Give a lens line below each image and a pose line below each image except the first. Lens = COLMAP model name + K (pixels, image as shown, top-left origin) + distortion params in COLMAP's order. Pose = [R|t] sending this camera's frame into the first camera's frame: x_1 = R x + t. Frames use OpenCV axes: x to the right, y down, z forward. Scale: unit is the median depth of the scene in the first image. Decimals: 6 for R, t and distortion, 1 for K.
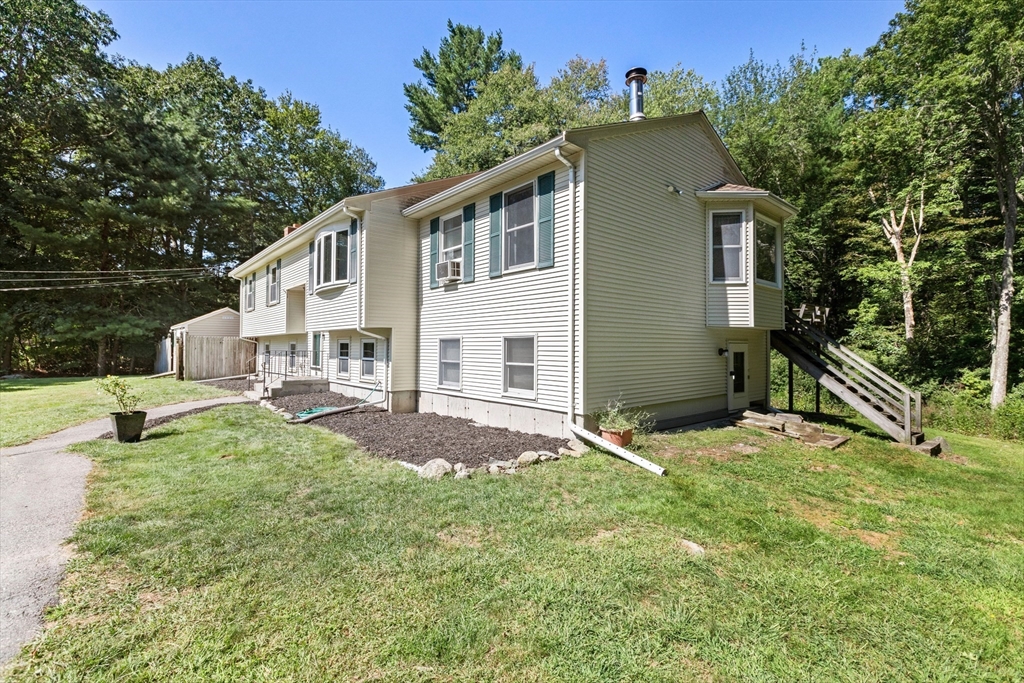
lens RADIAL K [[461.2, 0, 512.0], [0, 461.2, 343.2], [0, 0, 1]] dist [0.001763, 0.000089]
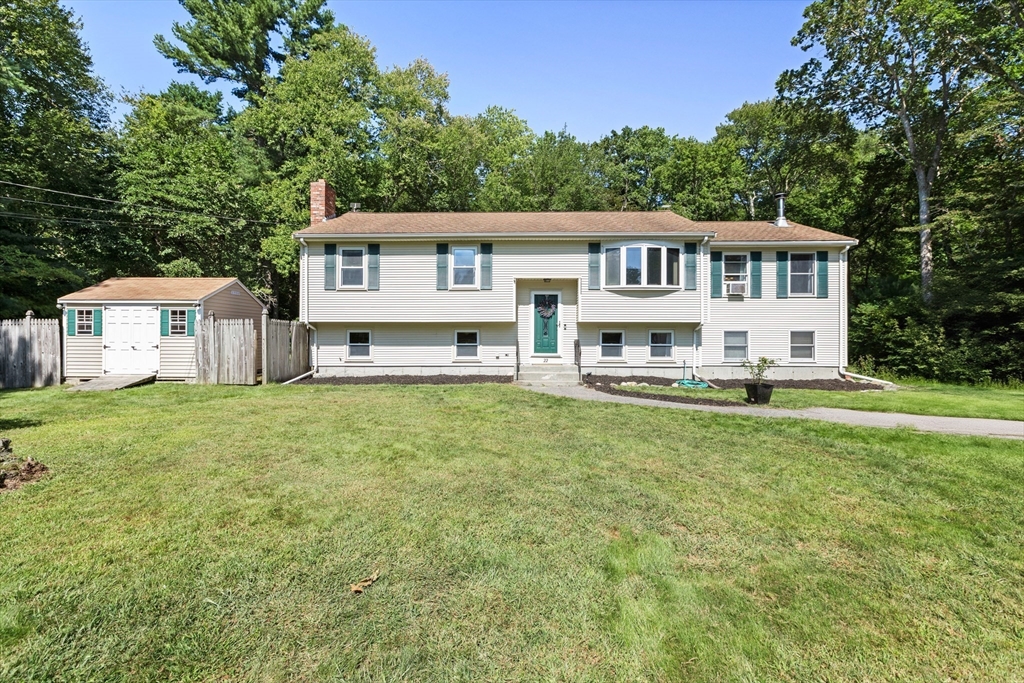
lens RADIAL K [[461.2, 0, 511.4], [0, 461.2, 339.5], [0, 0, 1]] dist [0.001763, 0.000089]
pose [[0.676989, -0.004101, 0.735982, -2.110551], [-0.011275, 0.999809, 0.015942, 0.004233], [-0.735907, -0.019090, 0.676814, 0.556579]]
